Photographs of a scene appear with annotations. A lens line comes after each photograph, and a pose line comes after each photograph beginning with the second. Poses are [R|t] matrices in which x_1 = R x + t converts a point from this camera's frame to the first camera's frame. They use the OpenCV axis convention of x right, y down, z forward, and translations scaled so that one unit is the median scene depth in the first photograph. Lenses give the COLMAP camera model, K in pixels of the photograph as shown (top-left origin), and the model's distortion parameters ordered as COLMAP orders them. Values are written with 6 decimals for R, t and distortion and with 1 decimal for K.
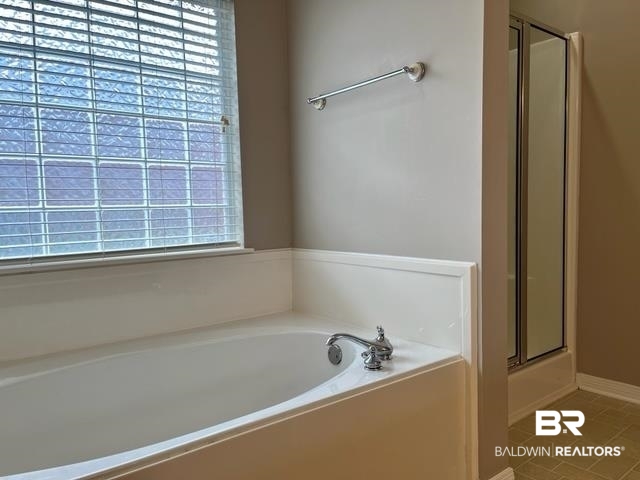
lens RADIAL K [[487.1, 0, 326.8], [0, 487.1, 241.3], [0, 0, 1]] dist [0.062333, -0.074575]
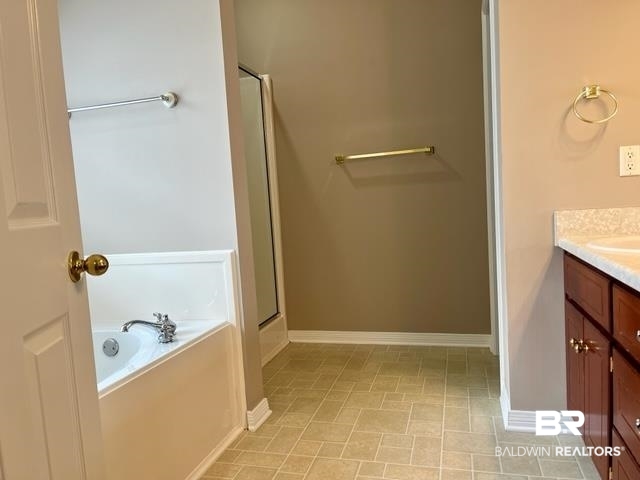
lens RADIAL K [[487.1, 0, 317.1], [0, 487.1, 242.1], [0, 0, 1]] dist [0.062333, -0.074575]
pose [[0.816273, -0.077291, 0.572472, -0.251195], [0.082878, 0.996425, 0.016355, 0.019021], [-0.571690, 0.034095, 0.819761, -0.205151]]
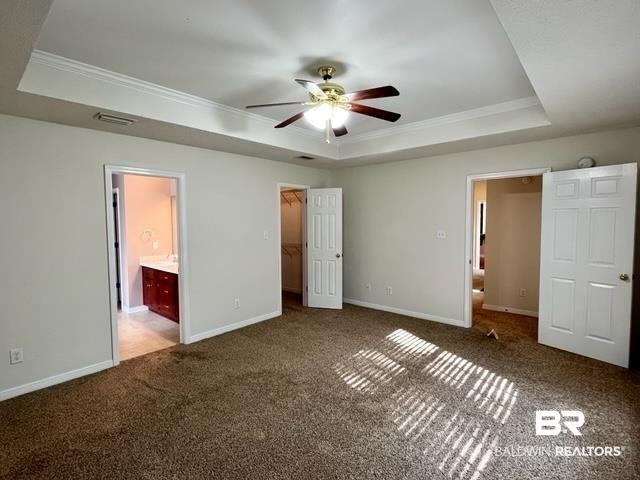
lens RADIAL K [[323.7, 0, 320.5], [0, 323.7, 241.1], [0, 0, 1]] dist [-0.001807, 0.000200]
pose [[-0.142983, -0.018894, 0.989545, -2.178094], [0.084477, 0.995936, 0.031222, -0.077713], [-0.986113, 0.088057, -0.140806, -0.782894]]
